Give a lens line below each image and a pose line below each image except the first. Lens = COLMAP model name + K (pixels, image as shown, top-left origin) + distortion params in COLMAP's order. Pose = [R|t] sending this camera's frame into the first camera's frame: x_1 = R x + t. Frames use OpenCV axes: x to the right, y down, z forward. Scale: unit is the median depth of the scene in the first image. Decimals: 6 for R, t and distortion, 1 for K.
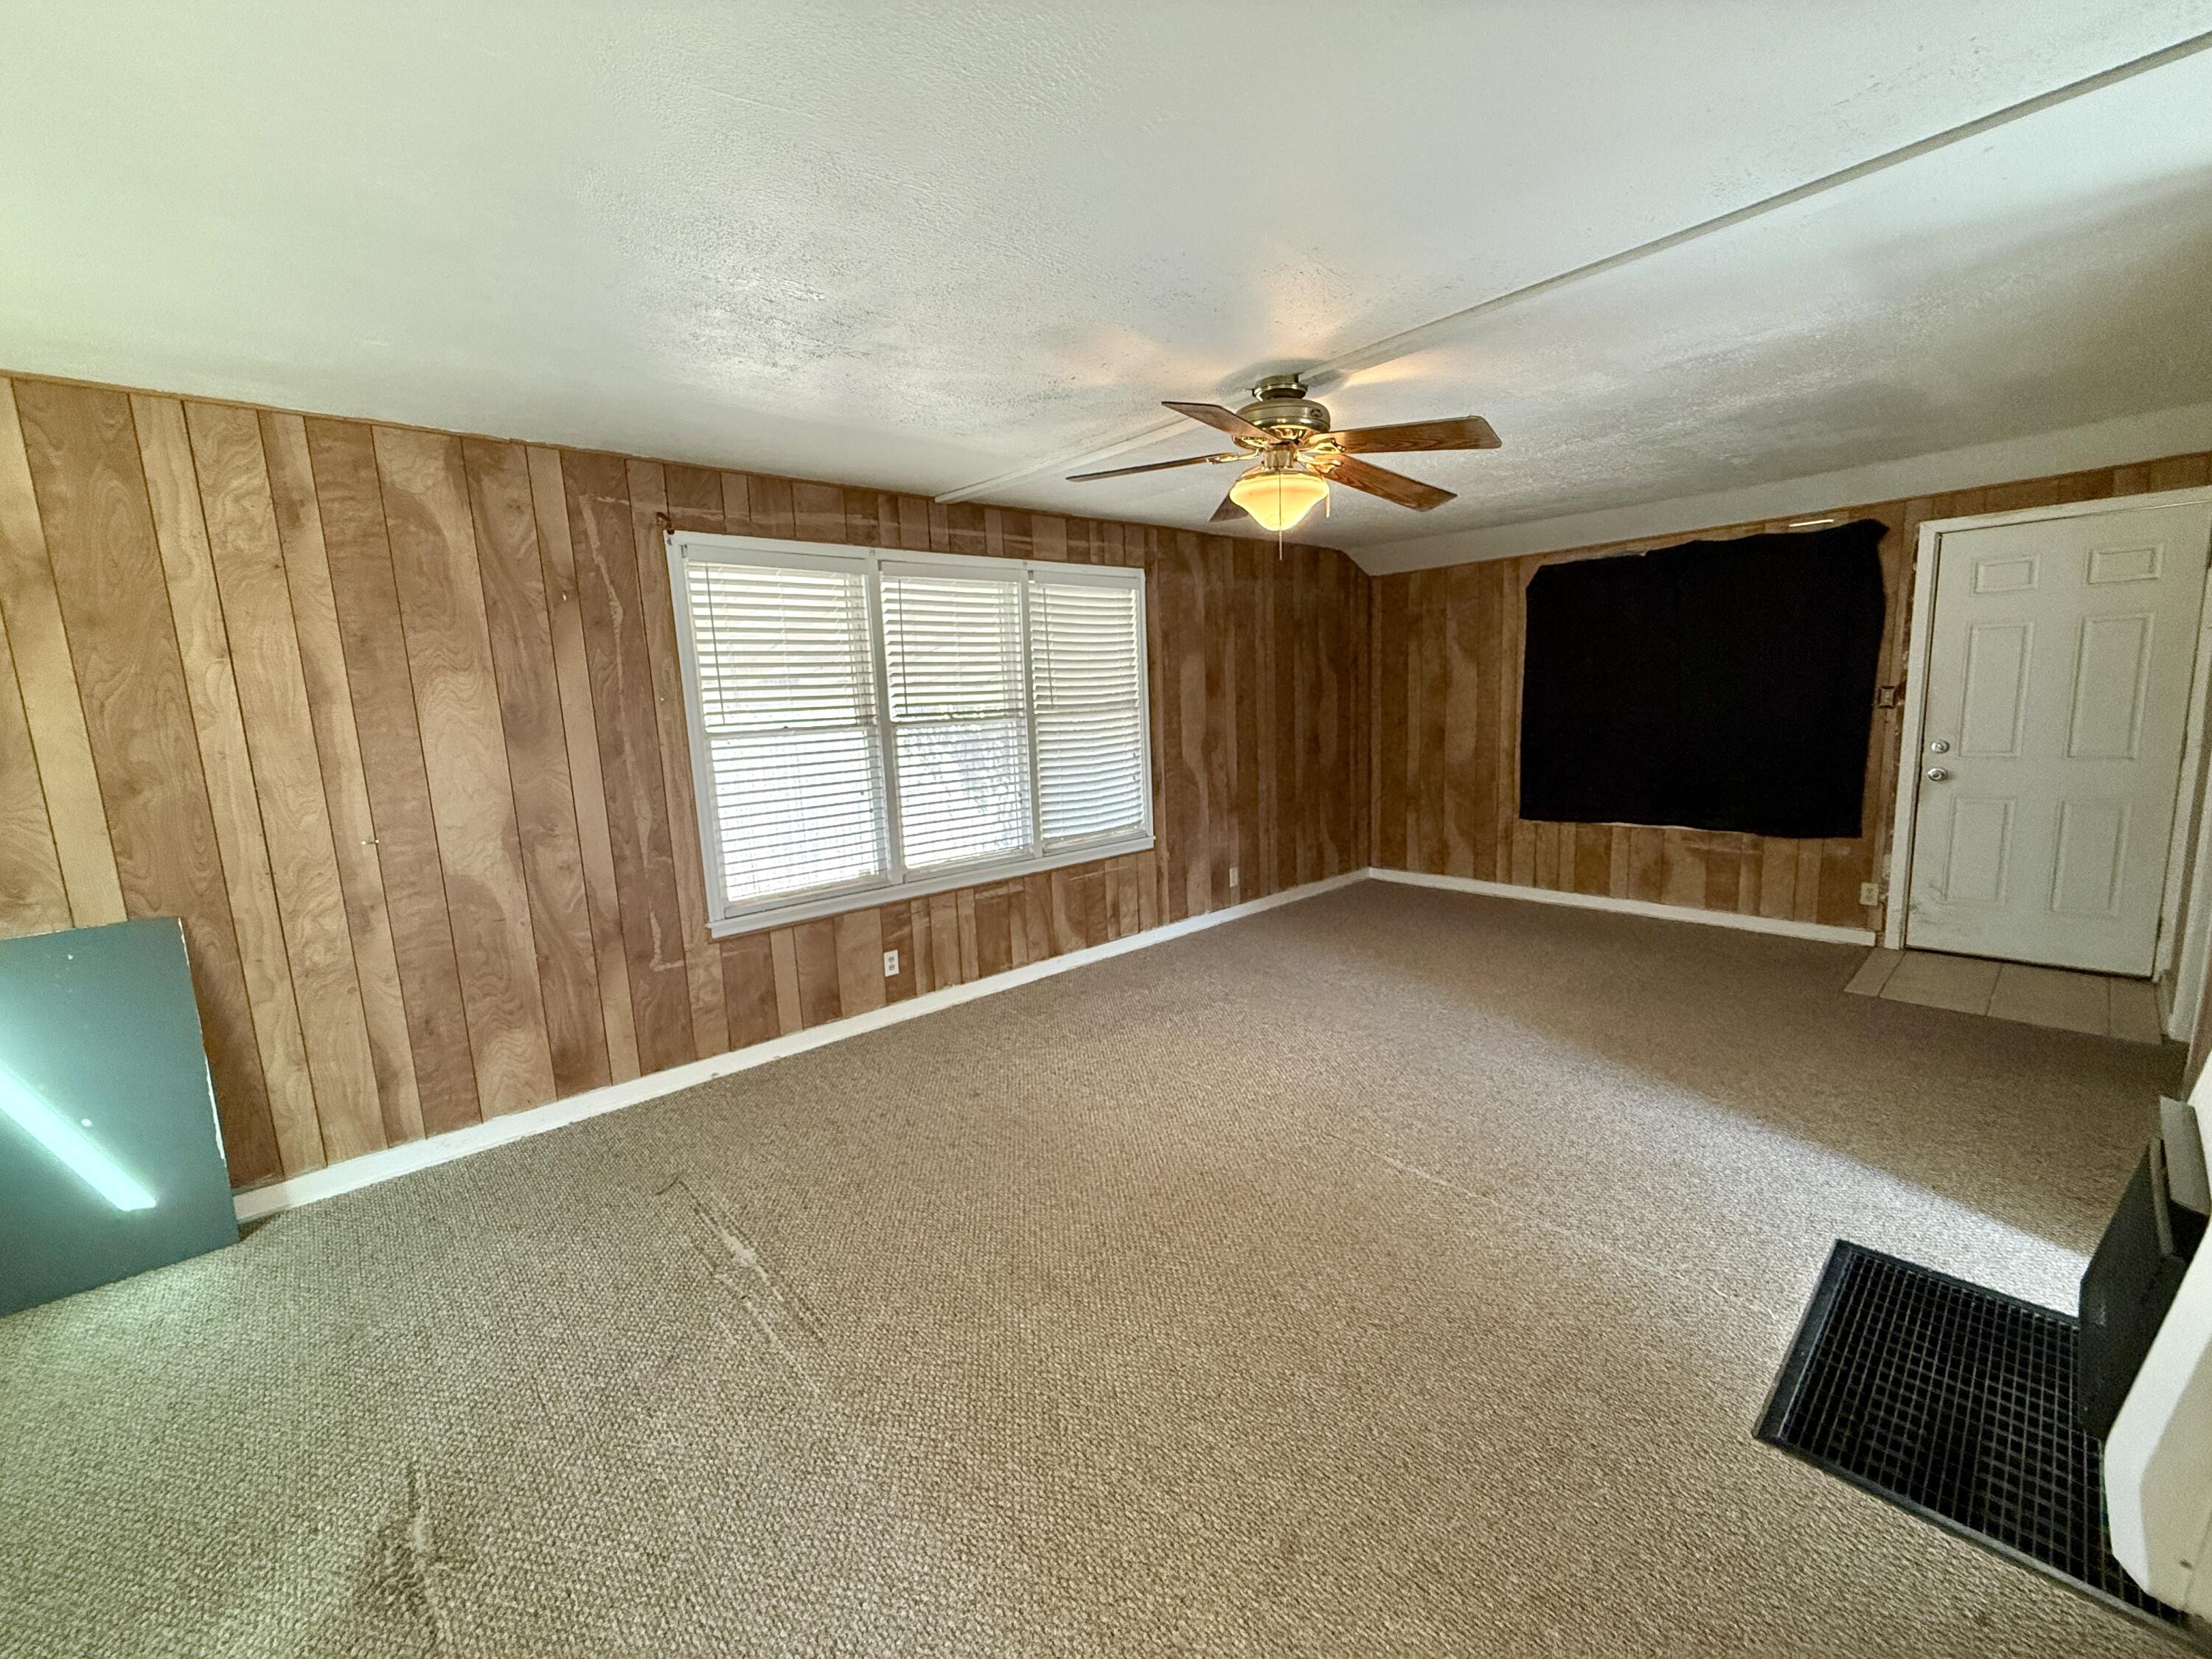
lens RADIAL K [[879.7, 0, 1097.6], [0, 879.7, 832.6], [0, 0, 1]] dist [-0.000040, 0.000047]
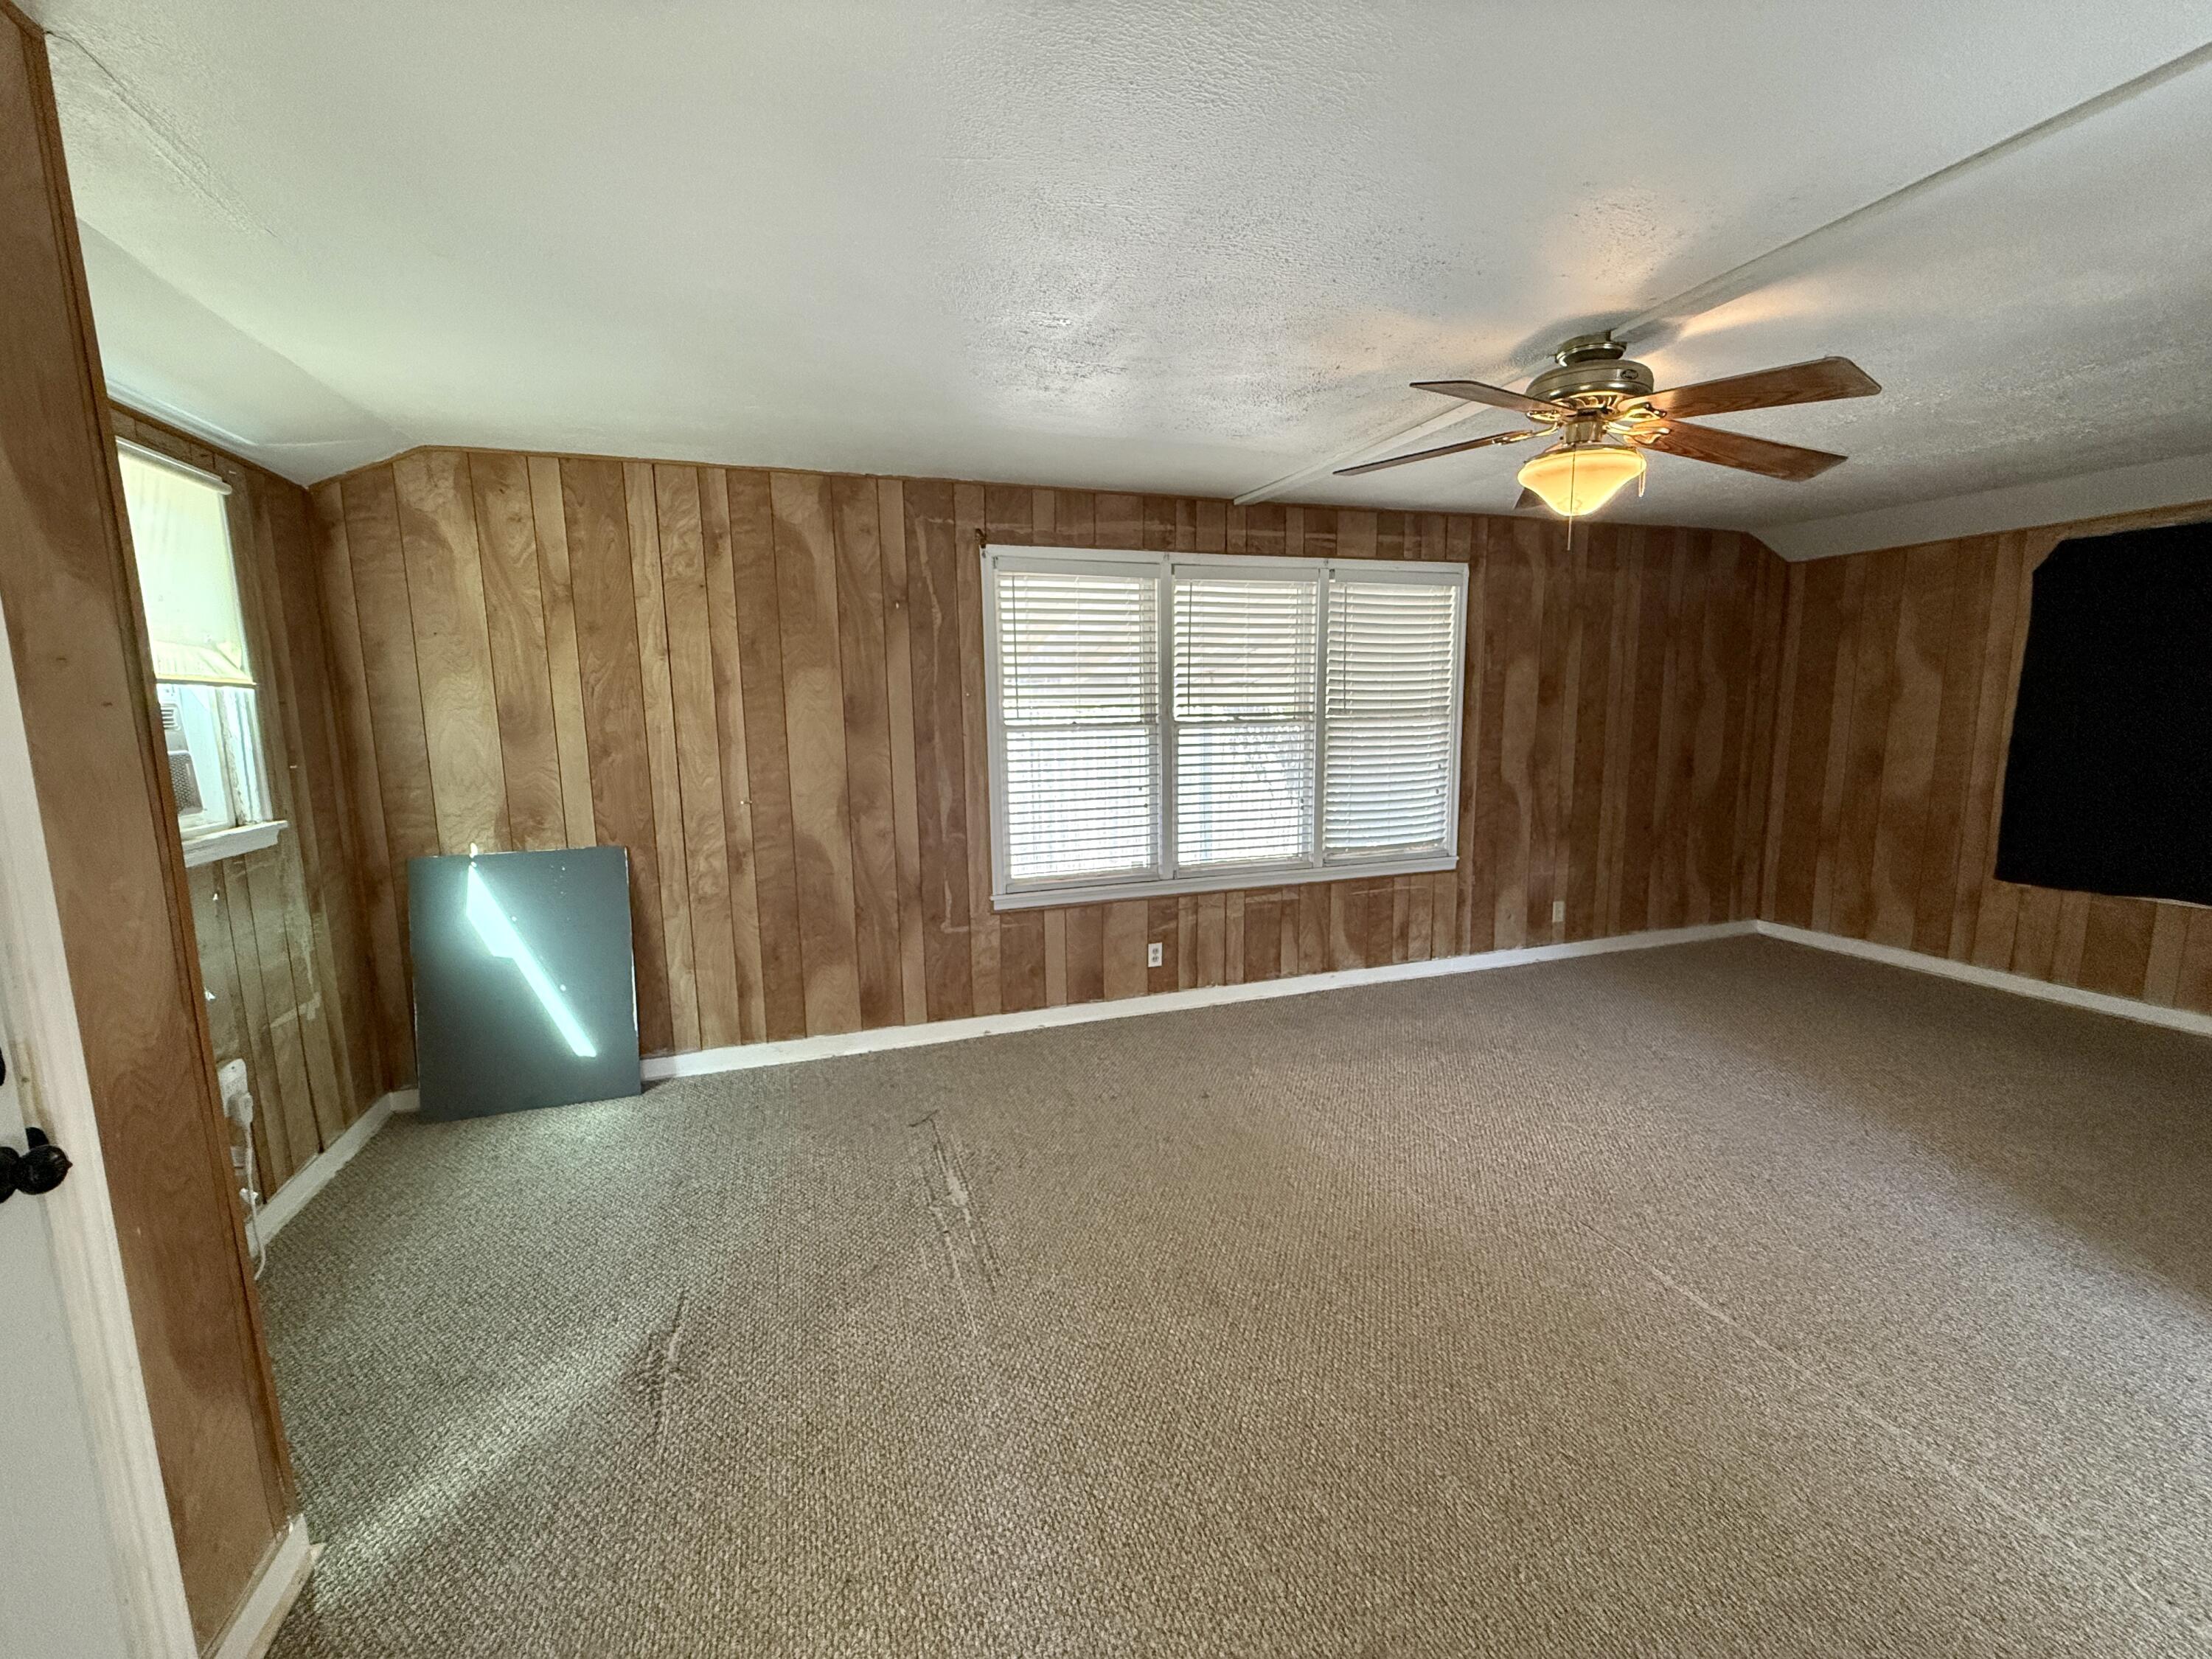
lens RADIAL K [[879.7, 0, 1096.6], [0, 879.7, 831.2], [0, 0, 1]] dist [-0.000040, 0.000047]
pose [[0.919497, 0.082749, -0.384288, 0.103650], [-0.083278, 0.996409, 0.015295, -0.007146], [0.384174, 0.017940, 0.923087, 0.022813]]
